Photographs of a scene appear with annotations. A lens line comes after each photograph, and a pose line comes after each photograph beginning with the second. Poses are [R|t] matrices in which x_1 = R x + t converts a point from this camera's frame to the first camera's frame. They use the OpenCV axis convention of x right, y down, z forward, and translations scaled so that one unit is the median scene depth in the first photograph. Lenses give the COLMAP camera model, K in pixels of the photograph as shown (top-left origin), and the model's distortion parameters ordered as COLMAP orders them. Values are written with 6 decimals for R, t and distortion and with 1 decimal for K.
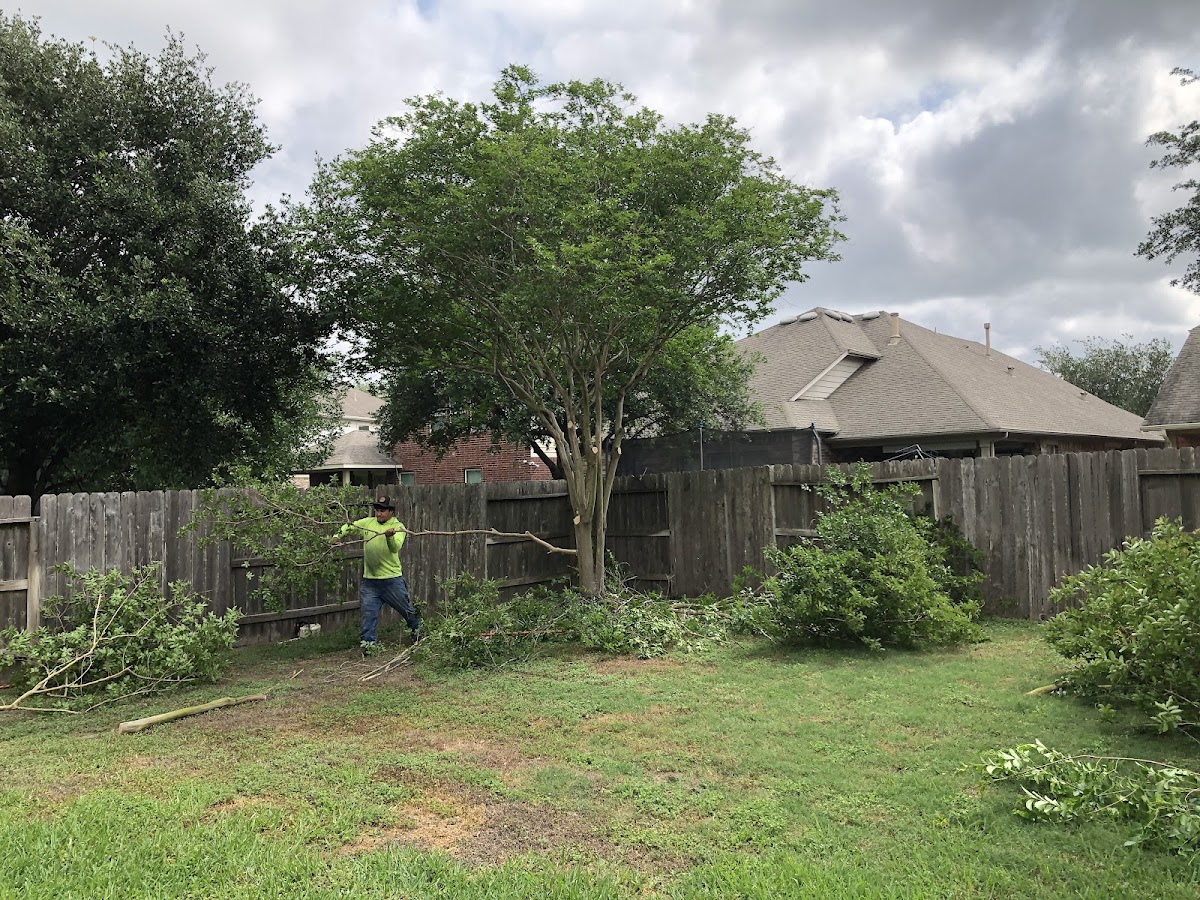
lens RADIAL K [[959.4, 0, 600.0], [0, 959.4, 450.0], [0, 0, 1]] dist [0.075984, -0.110251]
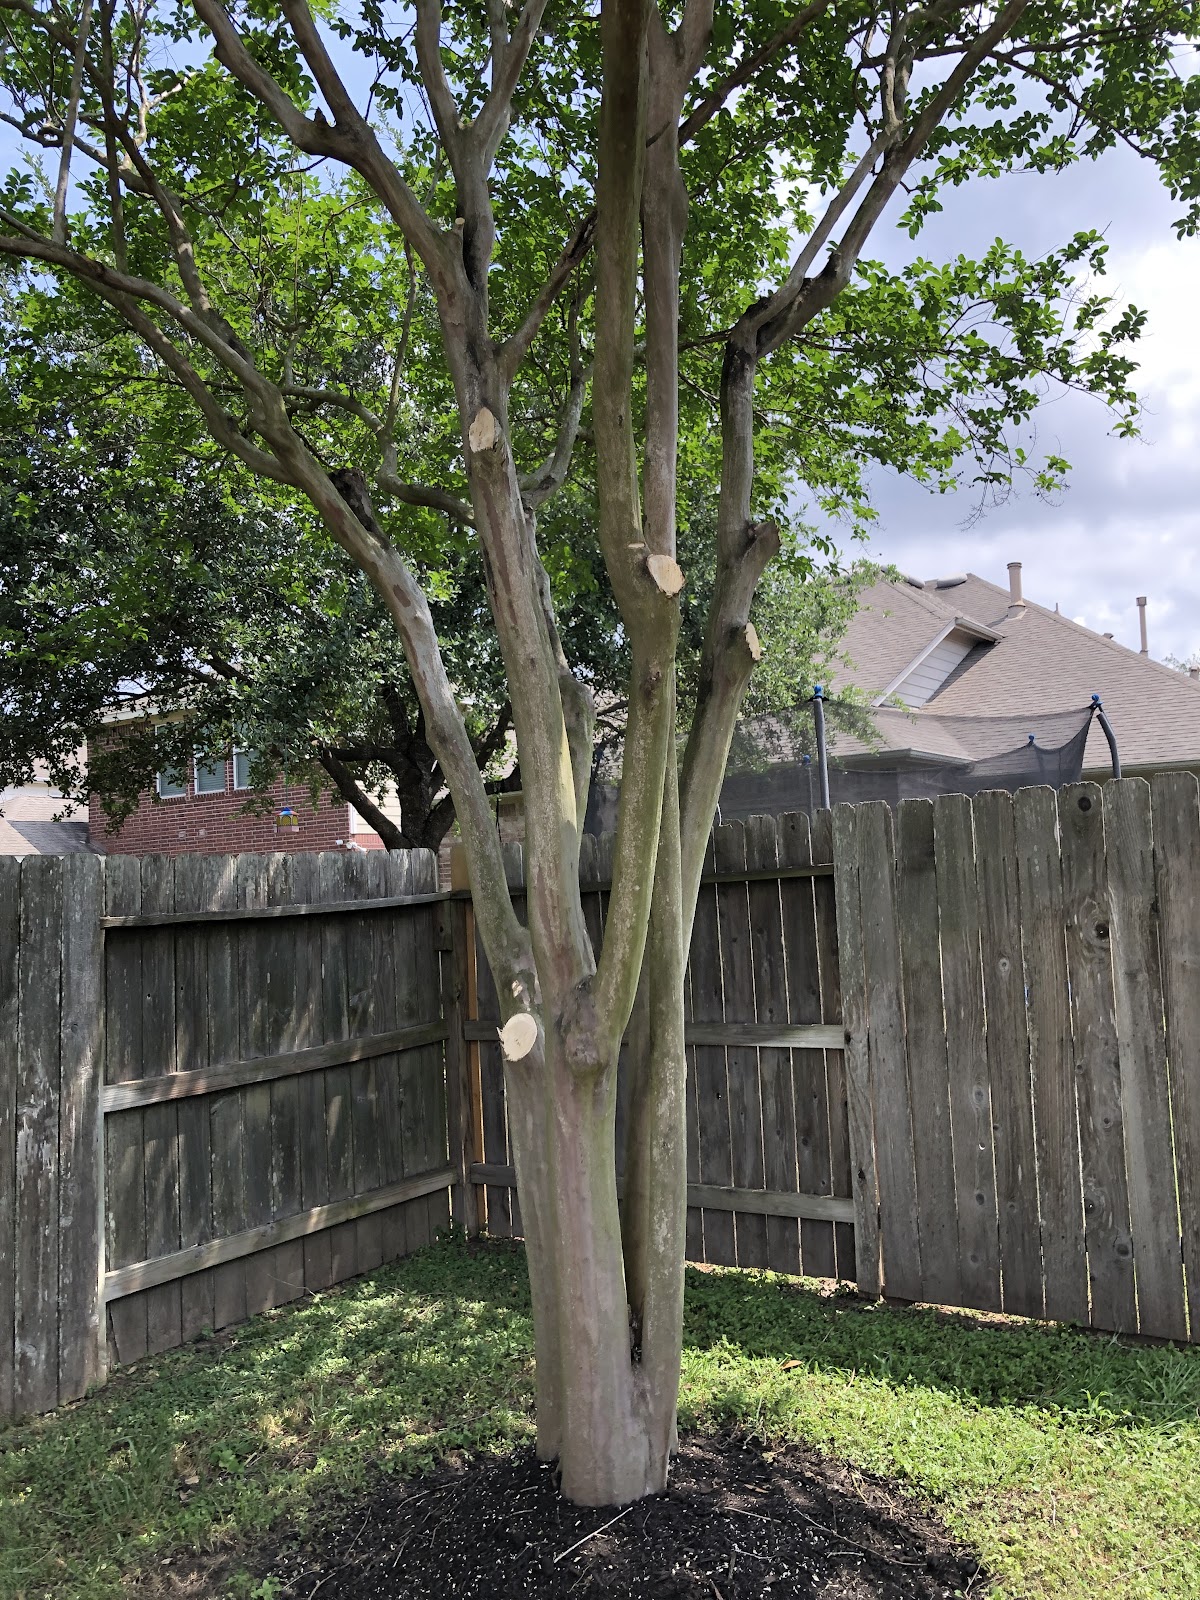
lens RADIAL K [[1279.2, 0, 600.0], [0, 1279.2, 800.0], [0, 0, 1]] dist [0.075984, -0.110251]
pose [[0.993973, -0.009336, 0.109224, -0.029285], [0.012852, 0.999420, -0.031535, 0.030992], [-0.108866, 0.032749, 0.993517, 0.644598]]
